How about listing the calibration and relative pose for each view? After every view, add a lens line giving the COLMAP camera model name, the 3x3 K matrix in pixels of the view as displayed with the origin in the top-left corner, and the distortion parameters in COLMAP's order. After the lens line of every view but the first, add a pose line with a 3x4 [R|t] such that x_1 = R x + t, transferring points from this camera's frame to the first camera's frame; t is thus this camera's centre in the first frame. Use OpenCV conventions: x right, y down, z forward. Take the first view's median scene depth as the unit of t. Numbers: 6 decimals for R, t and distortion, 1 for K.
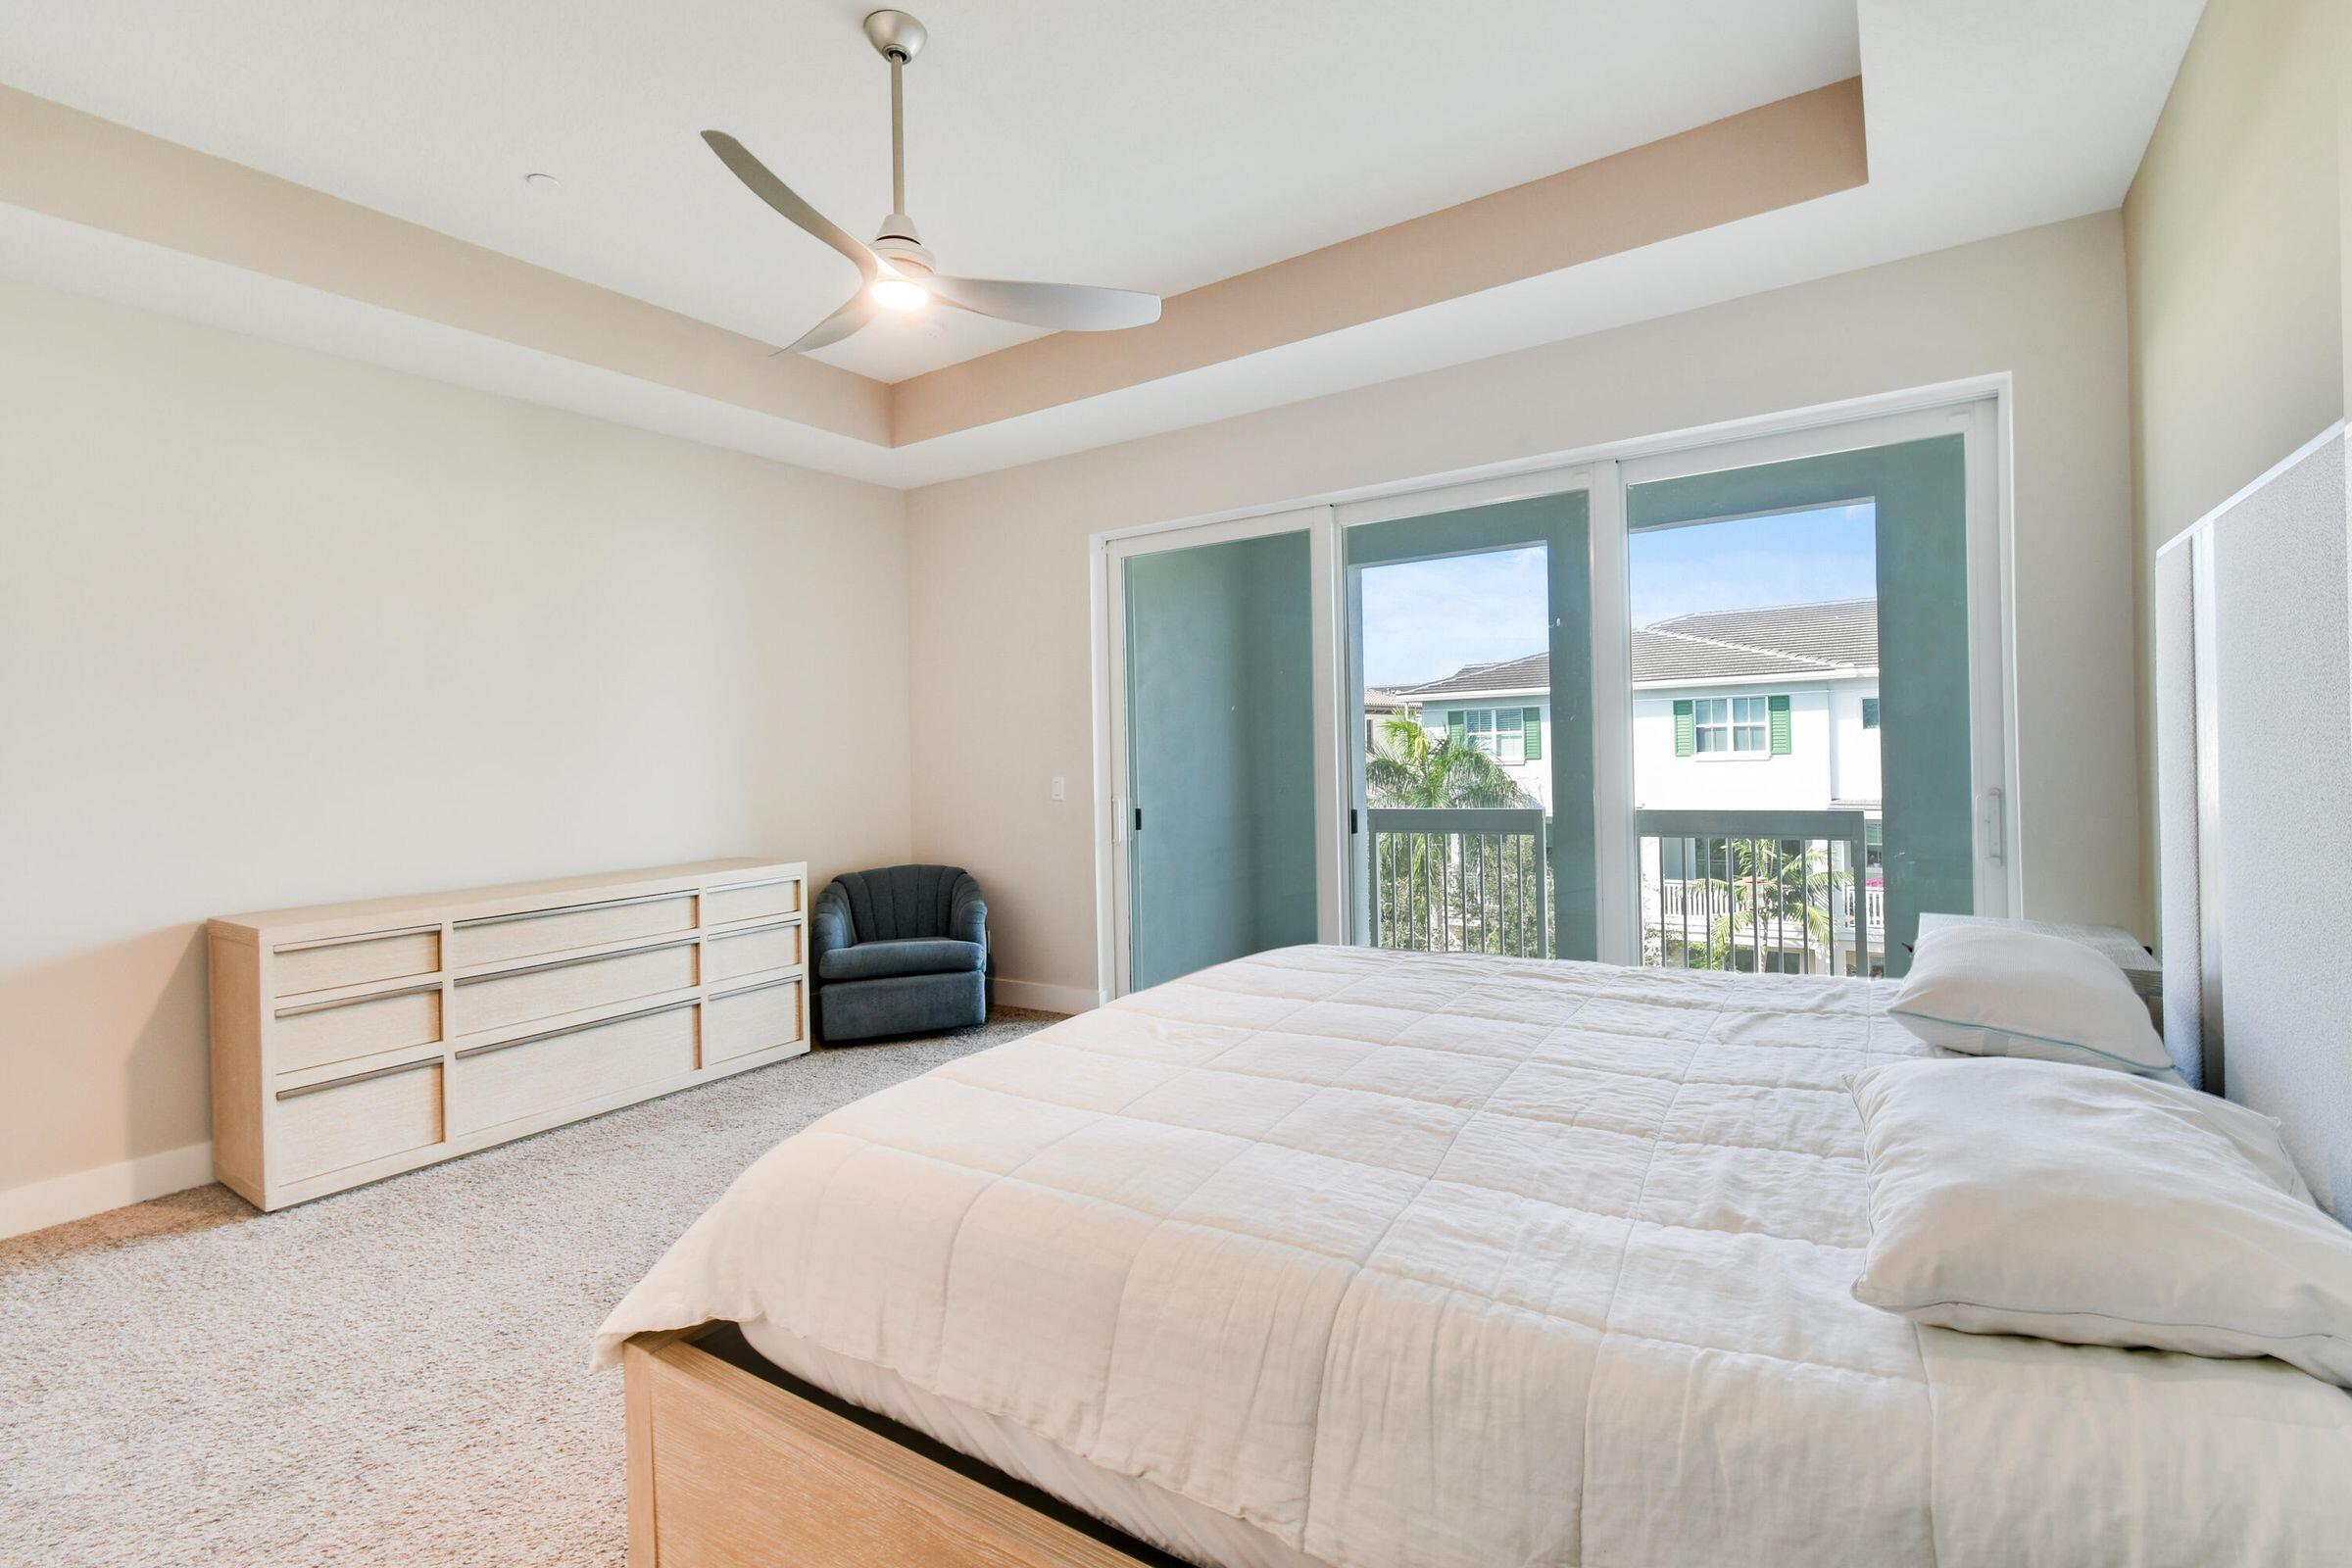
lens RADIAL K [[1078.4, 0, 1187.9], [0, 1078.4, 780.5], [0, 0, 1]] dist [0.011376, 0.000435]
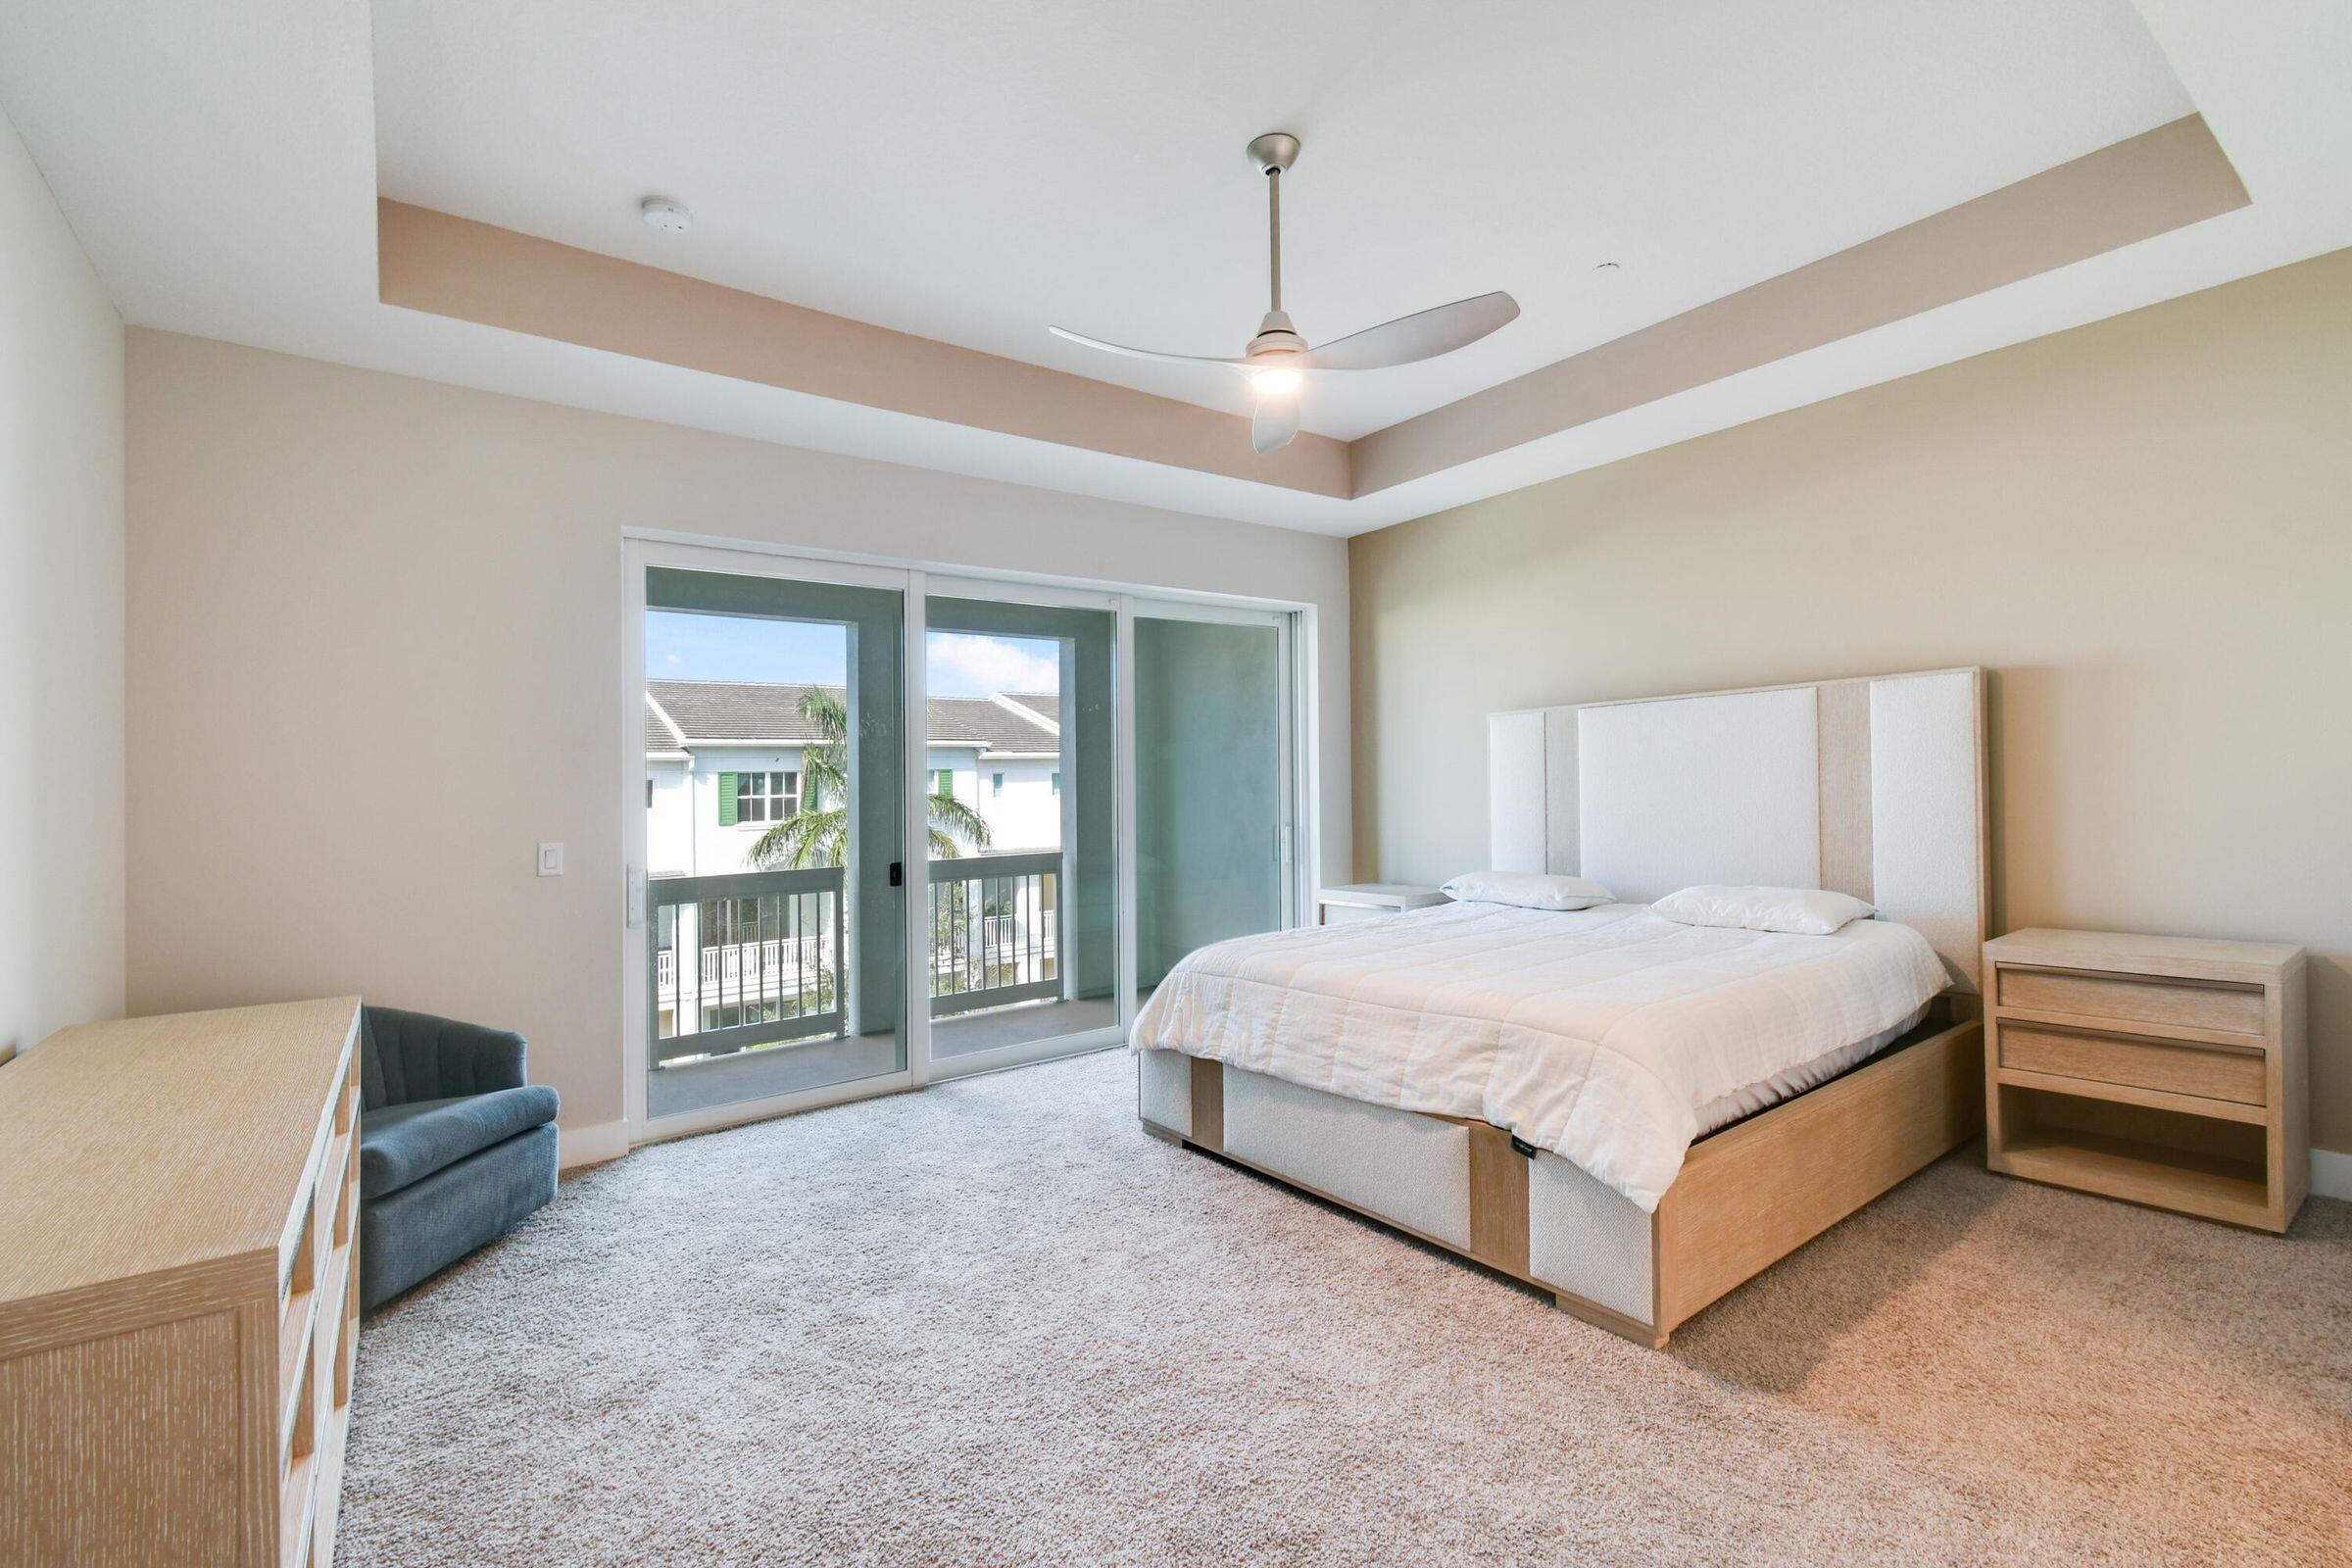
lens RADIAL K [[1078.4, 0, 1187.9], [0, 1078.4, 780.5], [0, 0, 1]] dist [0.011376, 0.000435]
pose [[0.334603, 0.036139, 0.941666, -0.635288], [0.044350, 0.997553, -0.054043, 0.016765], [-0.941315, 0.059846, 0.332182, 0.341449]]
